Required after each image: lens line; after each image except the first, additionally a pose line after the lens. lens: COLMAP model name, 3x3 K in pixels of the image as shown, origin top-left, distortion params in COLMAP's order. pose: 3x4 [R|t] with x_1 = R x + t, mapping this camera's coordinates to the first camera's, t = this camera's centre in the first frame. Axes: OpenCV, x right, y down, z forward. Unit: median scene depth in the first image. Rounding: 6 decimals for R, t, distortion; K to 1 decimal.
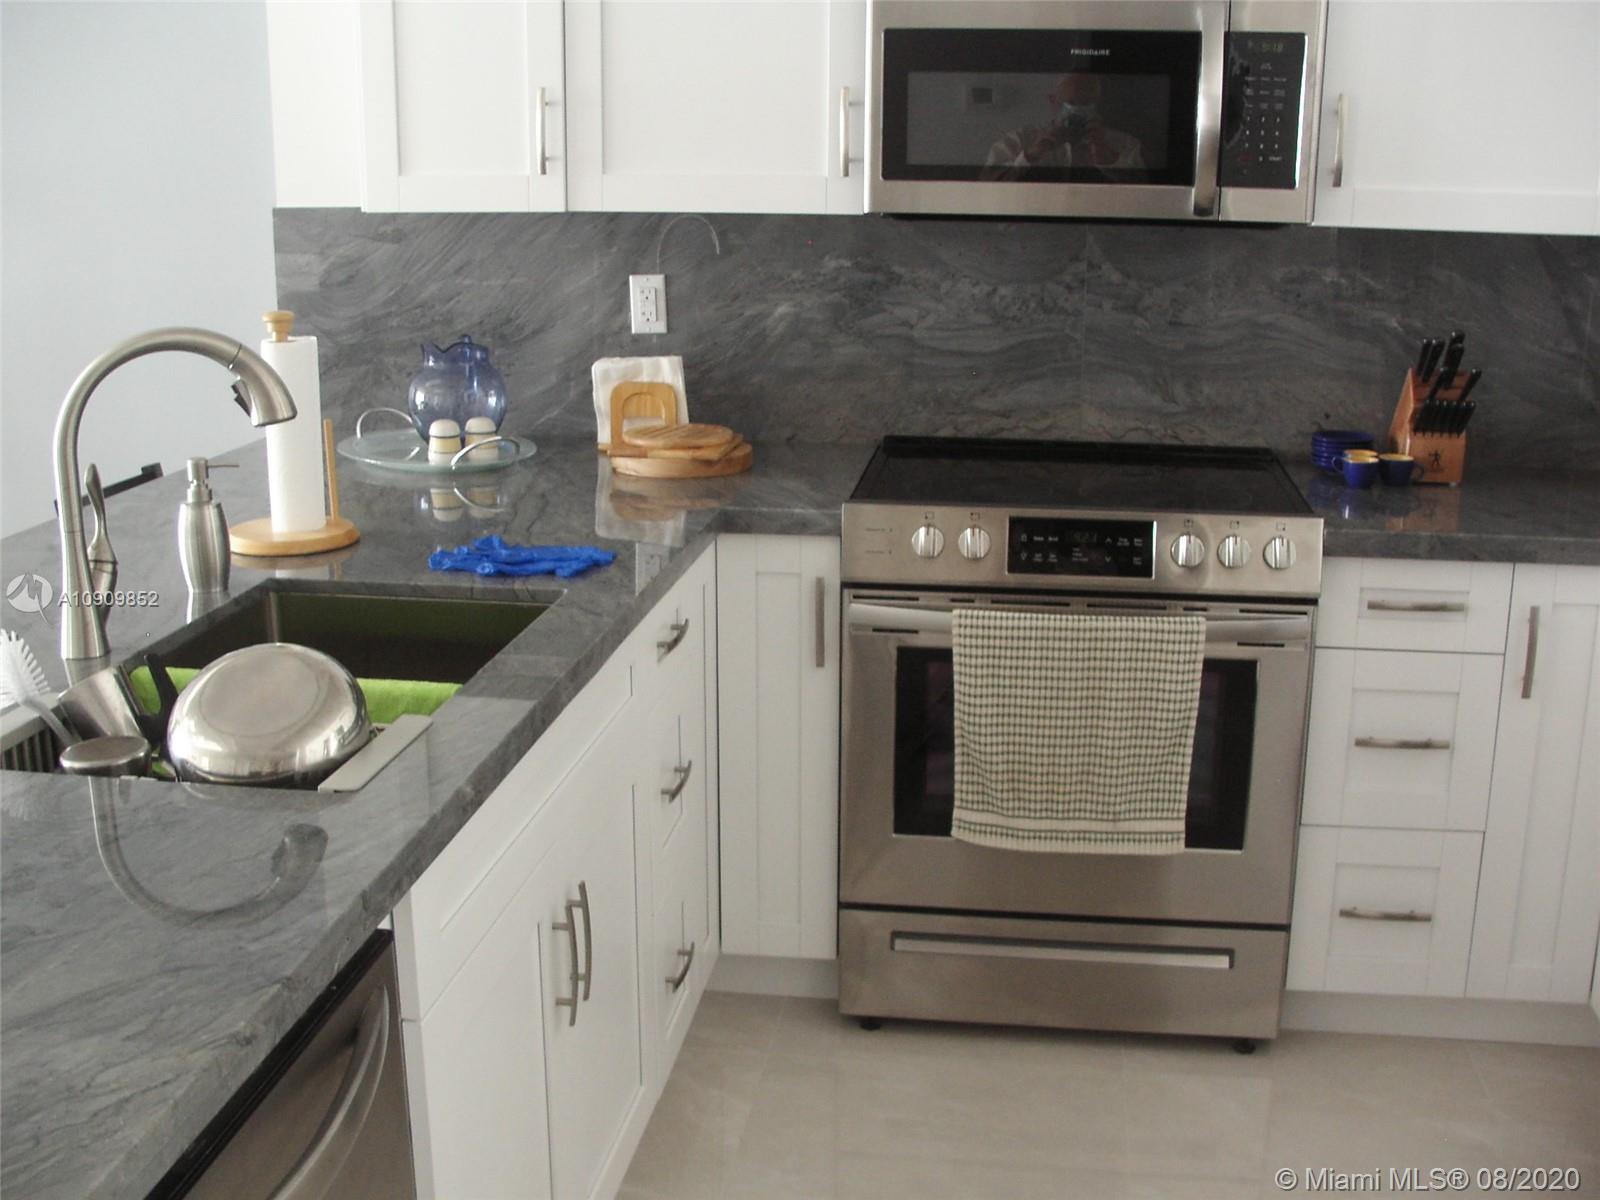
lens RADIAL K [[1767.2, 0, 800.0], [0, 1767.2, 600.0], [0, 0, 1]] dist [-0.235030, 0.306941]
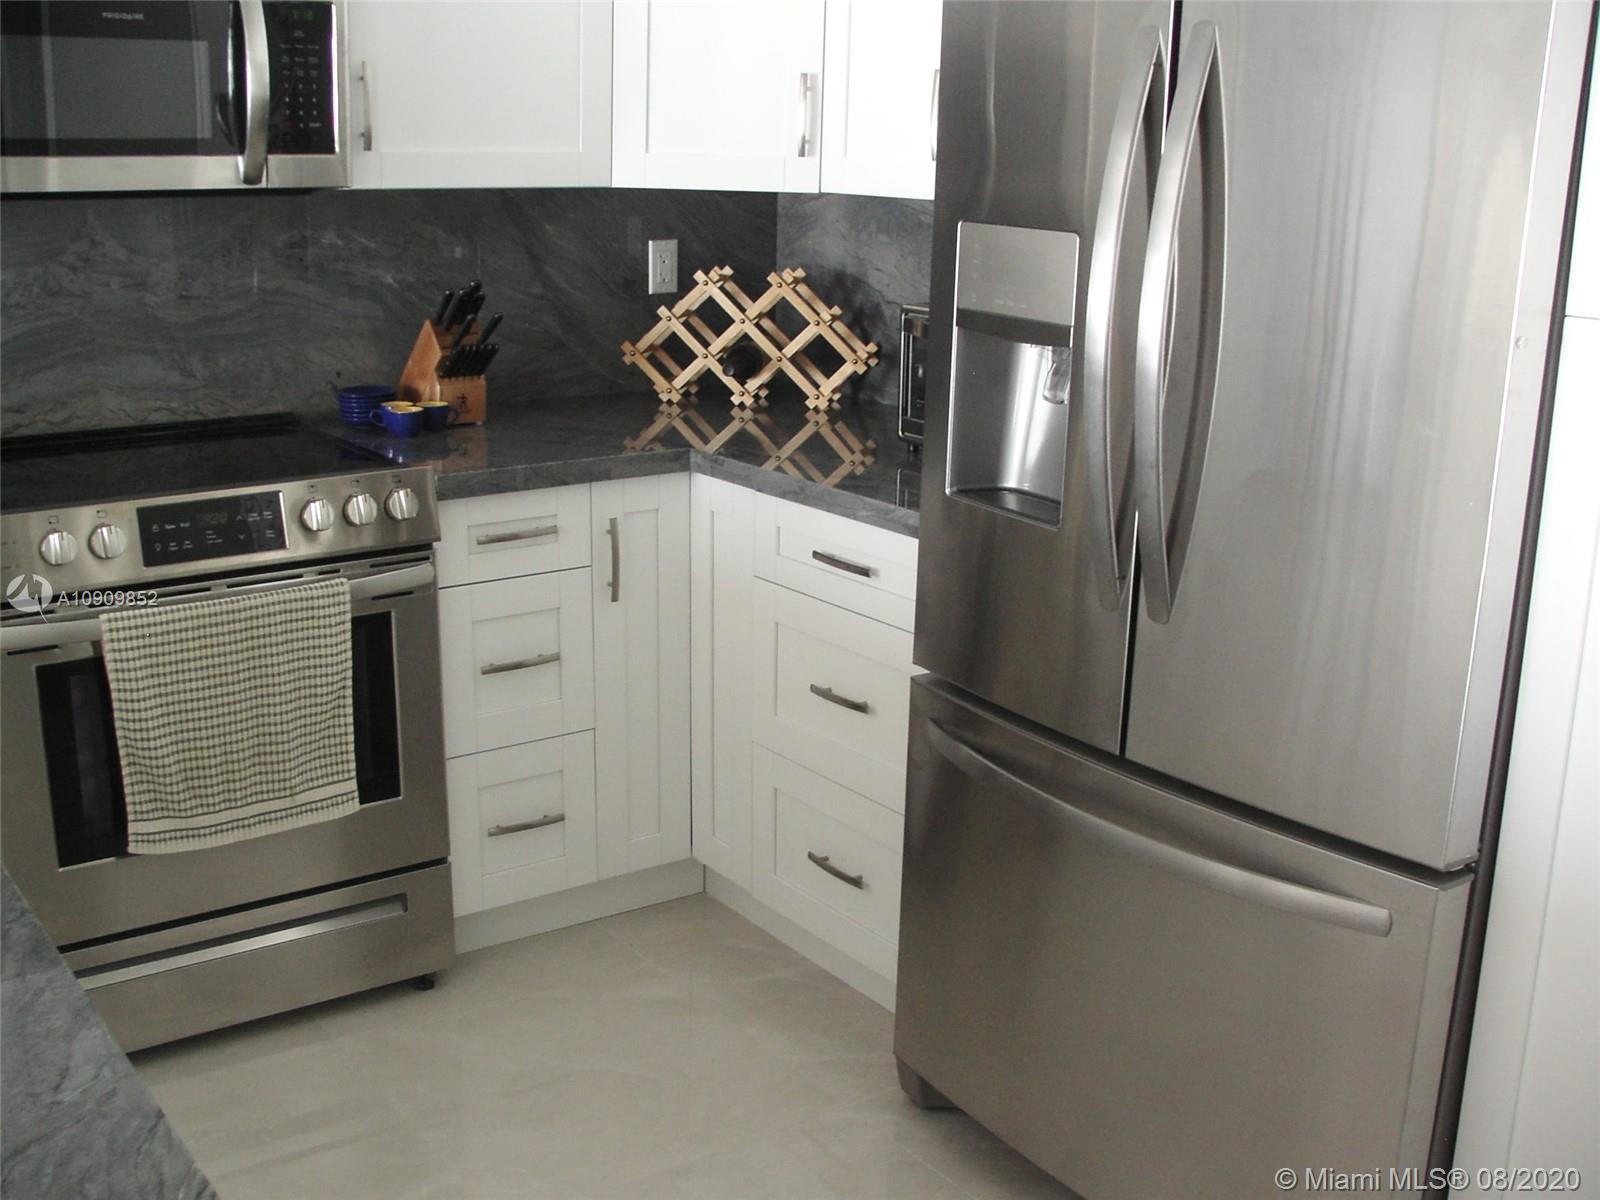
lens RADIAL K [[1767.2, 0, 800.0], [0, 1767.2, 600.0], [0, 0, 1]] dist [-0.235030, 0.306941]
pose [[0.711289, -0.170883, 0.681812, -0.257952], [0.157631, 0.984072, 0.082193, -0.017877], [-0.684997, 0.049011, 0.726896, 0.077821]]
